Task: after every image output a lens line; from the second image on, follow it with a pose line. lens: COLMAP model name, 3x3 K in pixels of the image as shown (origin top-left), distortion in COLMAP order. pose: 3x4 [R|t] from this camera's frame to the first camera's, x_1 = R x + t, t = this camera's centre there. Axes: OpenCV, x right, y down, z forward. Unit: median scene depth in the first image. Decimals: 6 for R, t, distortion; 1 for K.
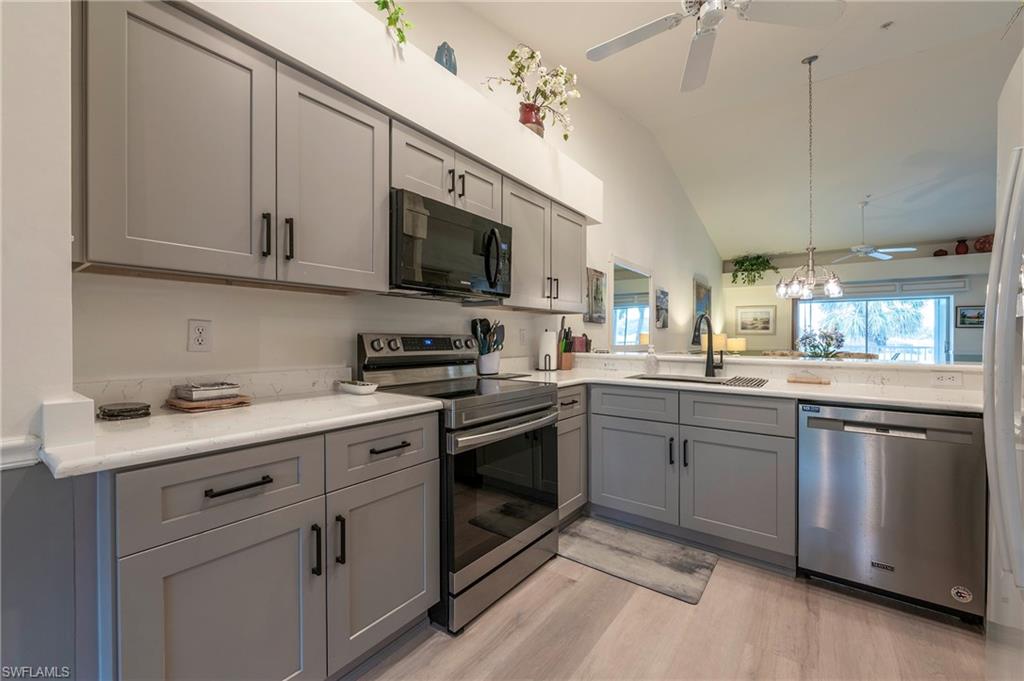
lens RADIAL K [[408.5, 0, 532.6], [0, 408.5, 340.6], [0, 0, 1]] dist [-0.001762, -0.001221]
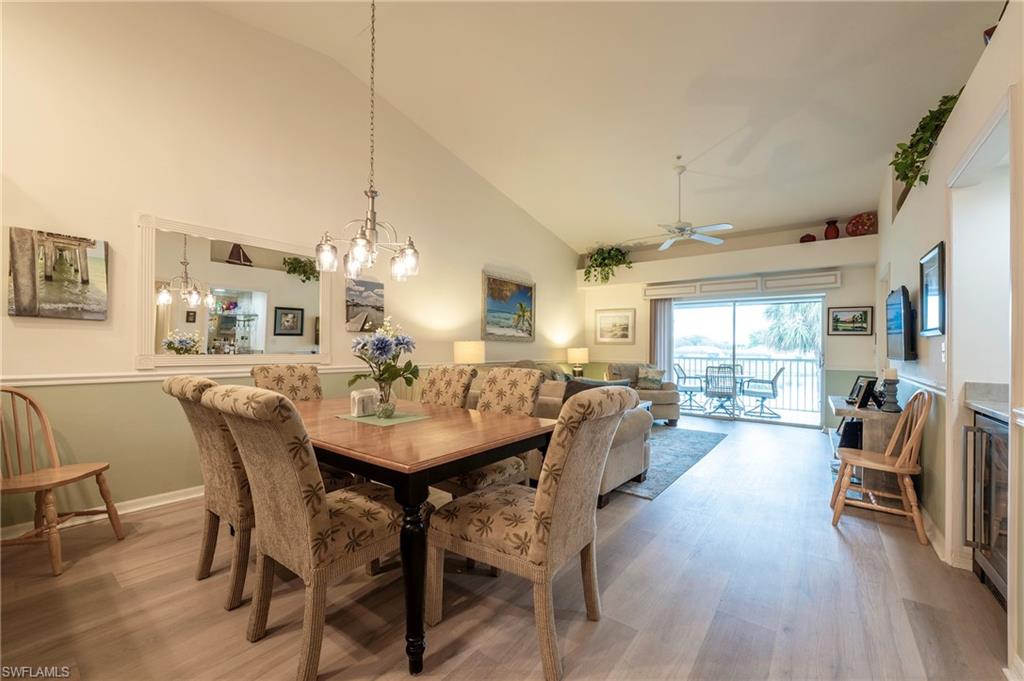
lens RADIAL K [[408.5, 0, 538.5], [0, 408.5, 346.9], [0, 0, 1]] dist [-0.001762, -0.001221]
pose [[0.999985, 0.003168, 0.004538, 1.322861], [-0.003112, 0.999919, -0.012303, 0.004833], [-0.004577, 0.012288, 0.999914, 0.616775]]
